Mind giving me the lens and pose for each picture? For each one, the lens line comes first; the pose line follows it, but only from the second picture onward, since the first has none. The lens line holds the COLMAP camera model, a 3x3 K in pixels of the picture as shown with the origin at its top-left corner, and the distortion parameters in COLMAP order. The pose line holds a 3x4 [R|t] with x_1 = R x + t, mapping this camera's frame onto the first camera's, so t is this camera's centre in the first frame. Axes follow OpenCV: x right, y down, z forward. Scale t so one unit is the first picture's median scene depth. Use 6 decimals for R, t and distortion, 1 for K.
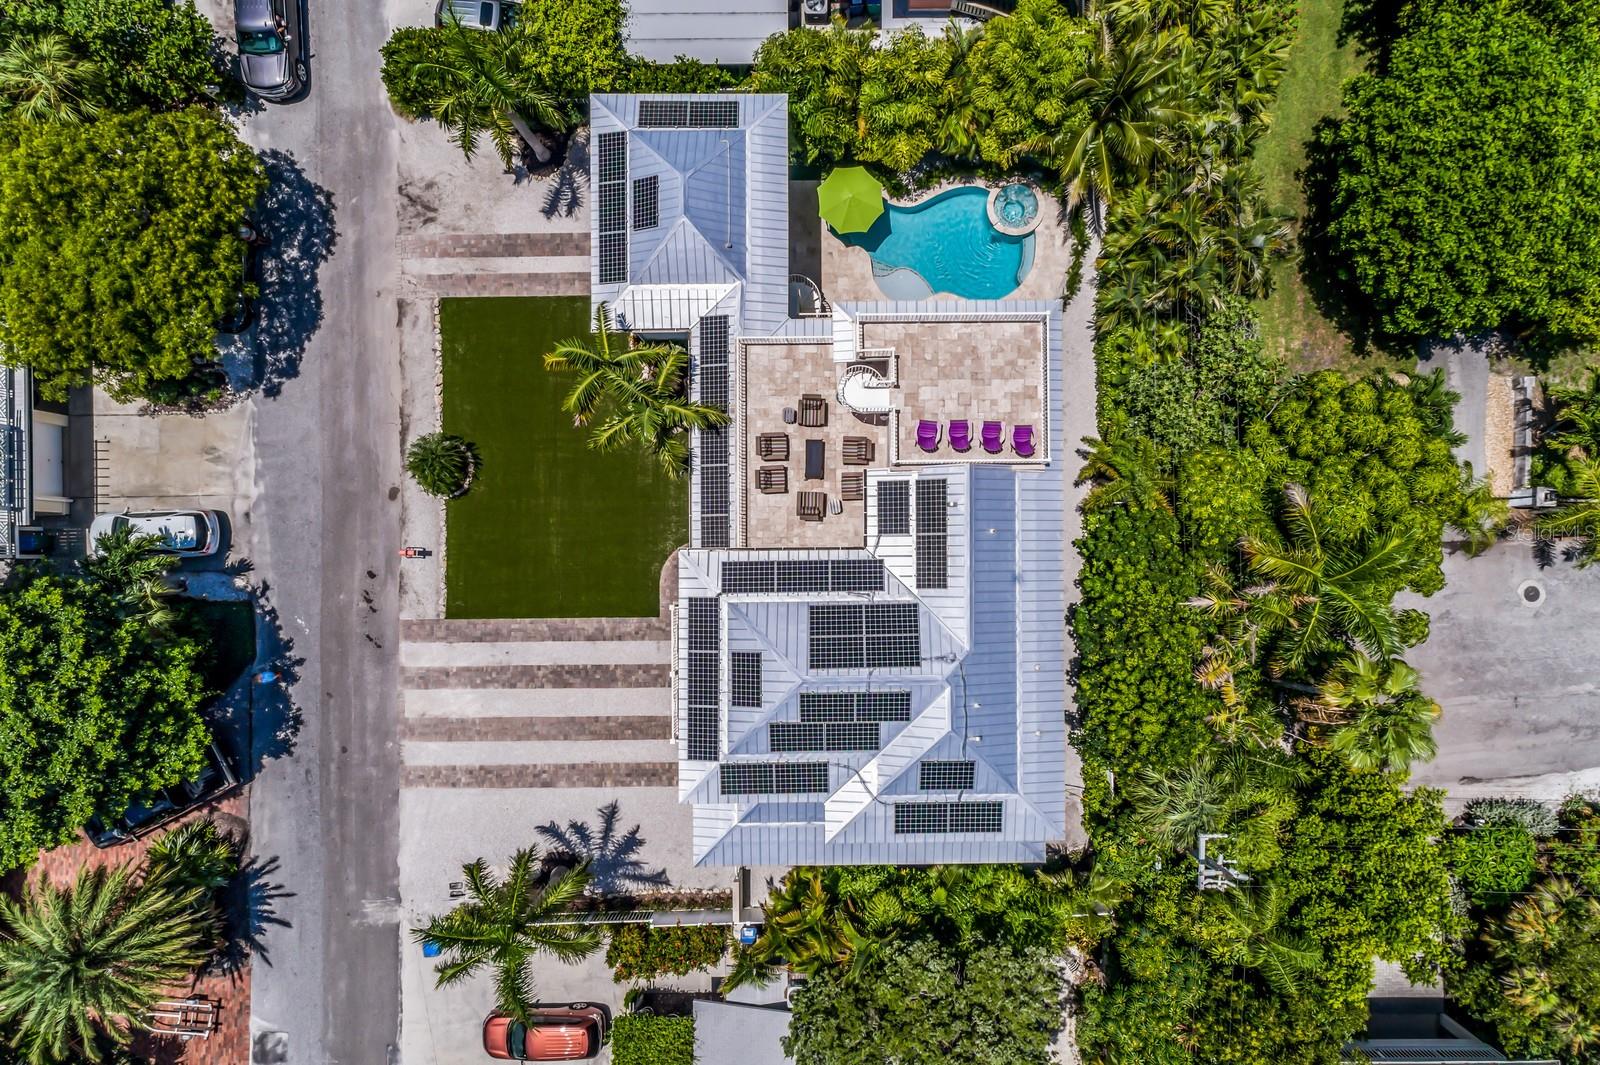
lens RADIAL K [[1103.6, 0, 867.9], [0, 1103.6, 552.2], [0, 0, 1]] dist [-0.000179, -0.002336]
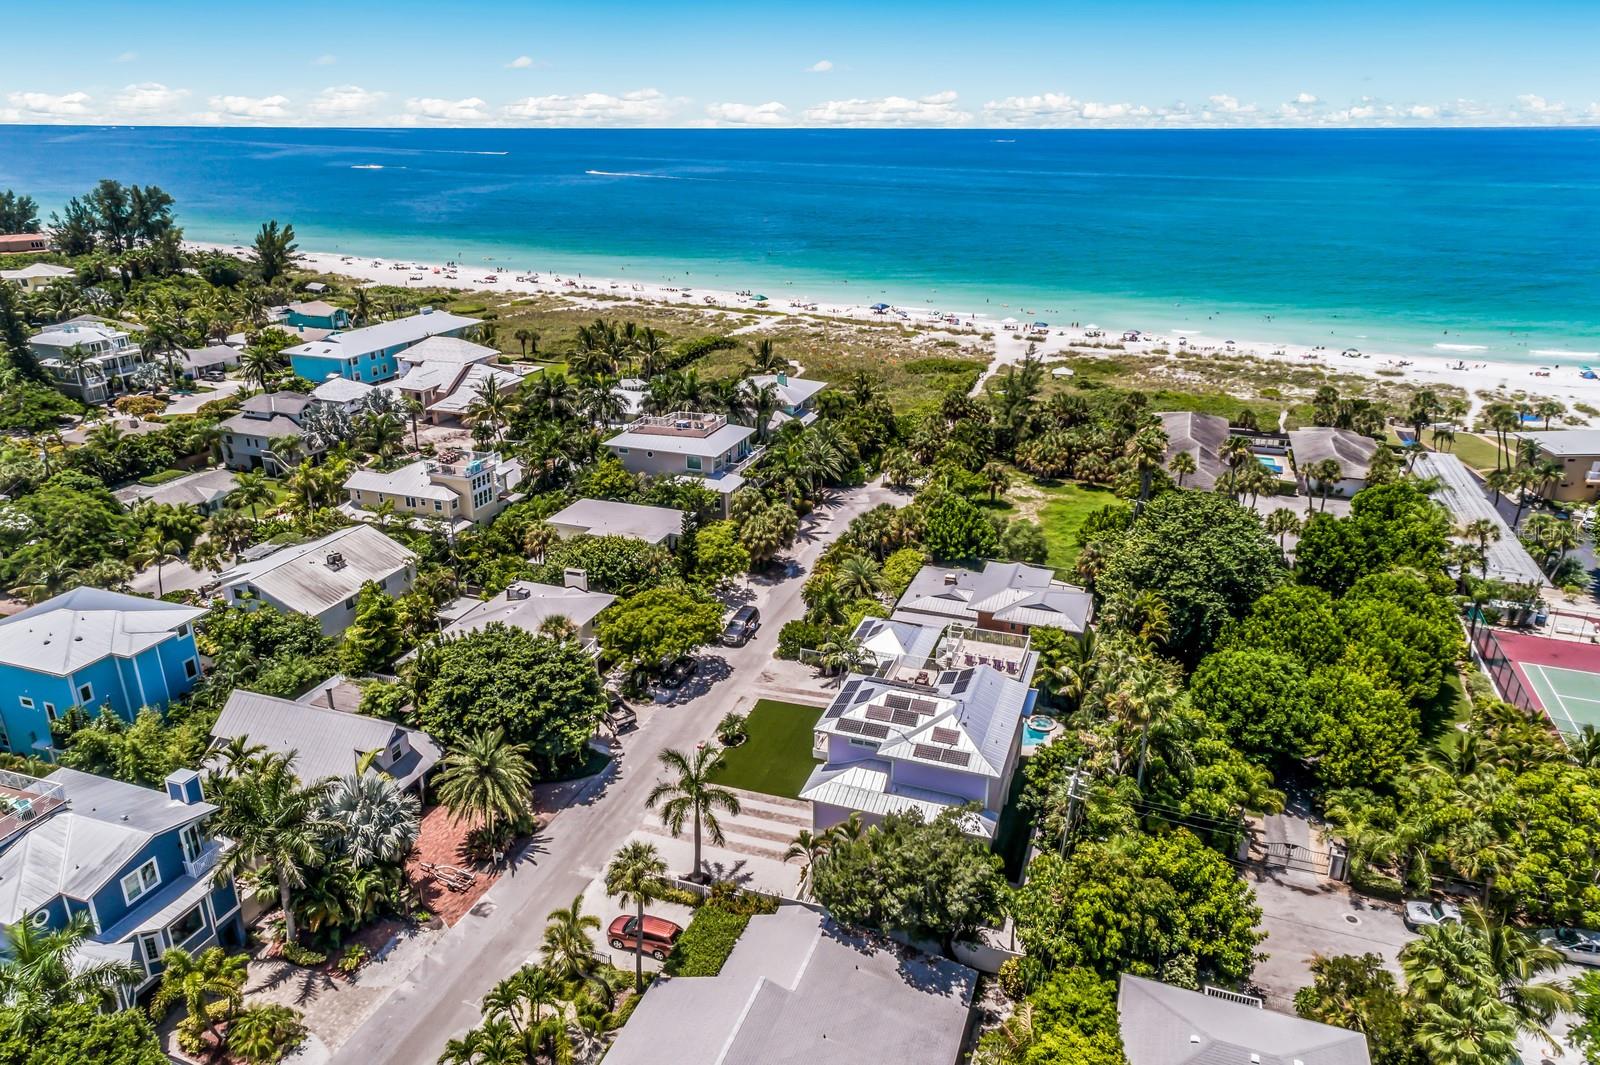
lens RADIAL K [[1088.2, 0, 800.0], [0, 1088.2, 532.5], [0, 0, 1]] dist [0.000875, 0.002688]
pose [[0.940104, 0.107909, -0.323358, 0.324709], [-0.340512, 0.341833, -0.875901, 1.467597], [0.016017, 0.933545, 0.358103, -0.046480]]
